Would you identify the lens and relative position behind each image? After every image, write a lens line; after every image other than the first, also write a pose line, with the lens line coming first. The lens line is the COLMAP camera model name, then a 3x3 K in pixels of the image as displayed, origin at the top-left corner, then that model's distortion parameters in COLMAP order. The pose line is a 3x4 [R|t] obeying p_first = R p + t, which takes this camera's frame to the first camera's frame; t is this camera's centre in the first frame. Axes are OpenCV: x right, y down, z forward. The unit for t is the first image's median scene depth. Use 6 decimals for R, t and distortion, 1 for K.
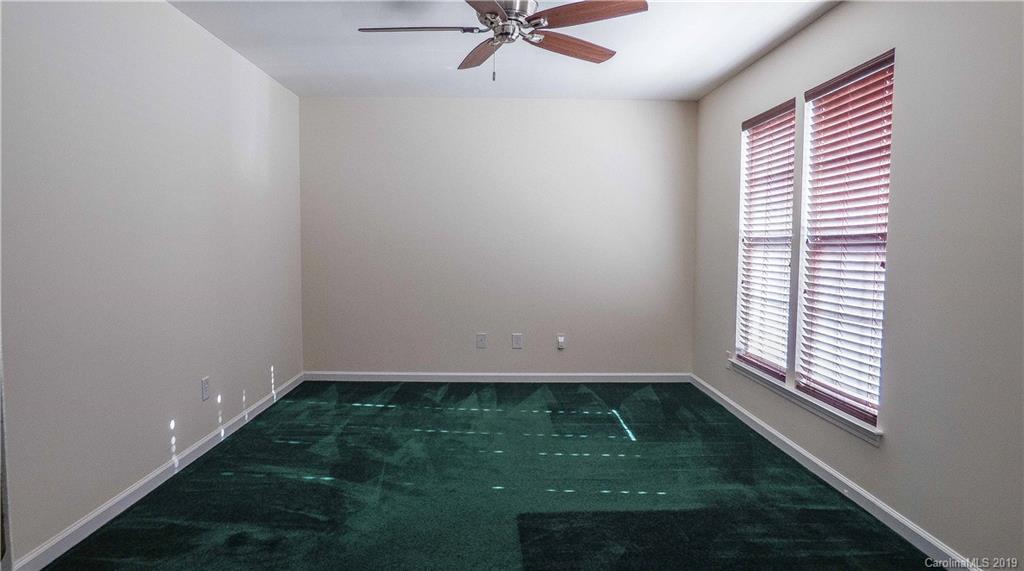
lens RADIAL K [[623.7, 0, 512.5], [0, 623.7, 286.9], [0, 0, 1]] dist [-0.036885, 0.027117]
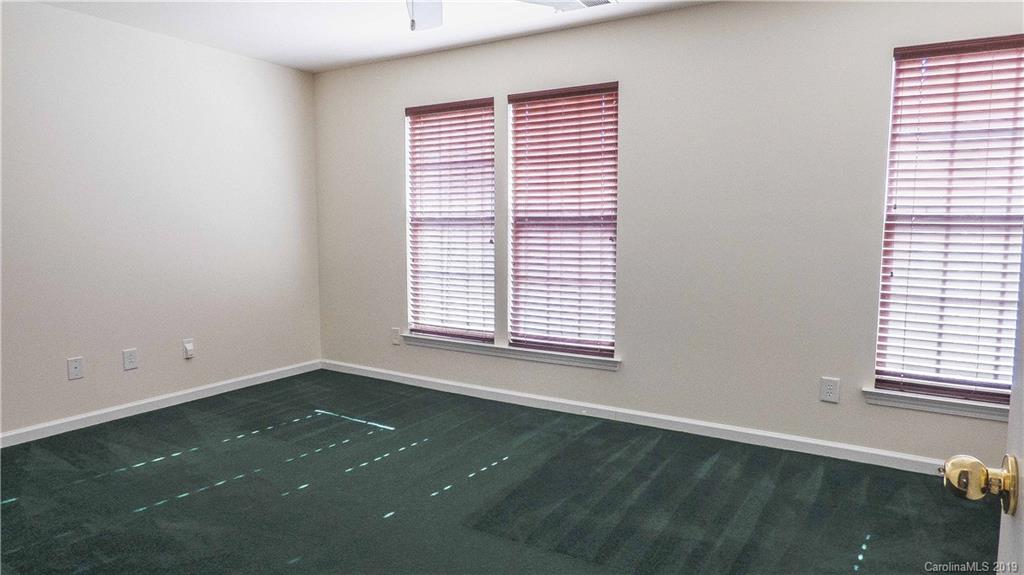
lens RADIAL K [[623.7, 0, 514.0], [0, 623.7, 284.4], [0, 0, 1]] dist [-0.036885, 0.027117]
pose [[0.528841, -0.086389, 0.844313, -0.512497], [0.061412, 0.996093, 0.063454, -0.027023], [-0.846496, 0.018294, 0.532080, 0.332987]]
